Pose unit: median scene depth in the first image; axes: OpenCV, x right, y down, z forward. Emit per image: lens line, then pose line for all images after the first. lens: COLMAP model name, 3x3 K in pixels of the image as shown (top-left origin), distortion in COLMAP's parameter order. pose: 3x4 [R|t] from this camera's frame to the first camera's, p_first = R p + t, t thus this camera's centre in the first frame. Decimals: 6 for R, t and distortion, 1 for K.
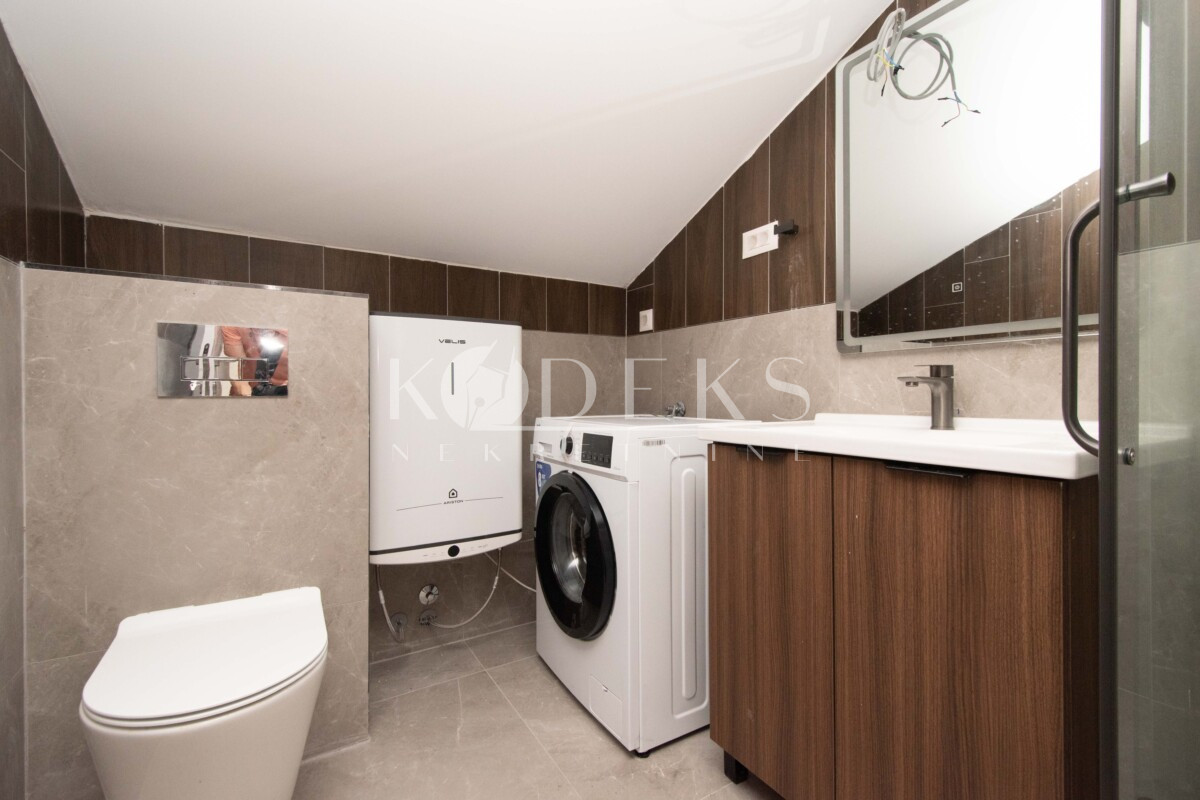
lens RADIAL K [[536.6, 0, 600.0], [0, 536.6, 400.0], [0, 0, 1]] dist [0.016191, -0.000260]
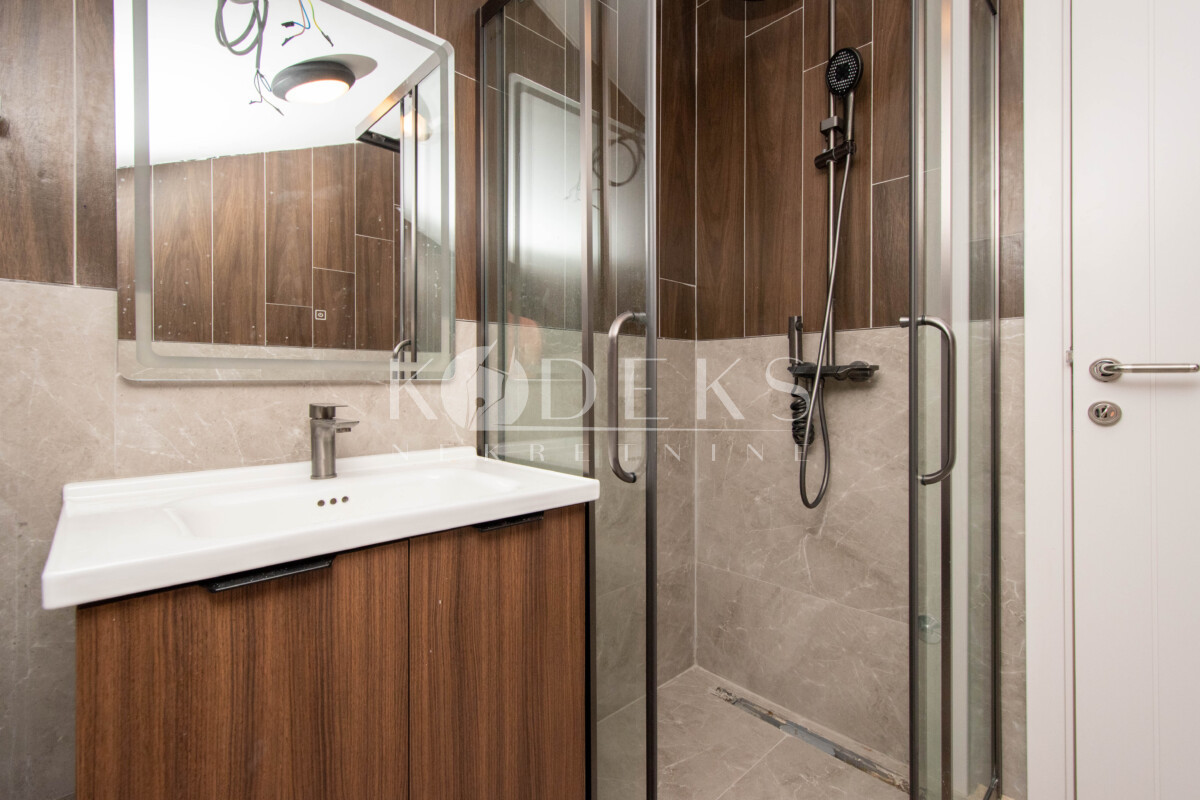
lens RADIAL K [[536.6, 0, 600.0], [0, 536.6, 400.0], [0, 0, 1]] dist [0.016191, -0.000260]
pose [[-0.197034, -0.028423, 0.979985, -0.360930], [0.010752, 0.999457, 0.031149, -0.112256], [-0.980338, 0.016674, -0.196621, 0.906769]]
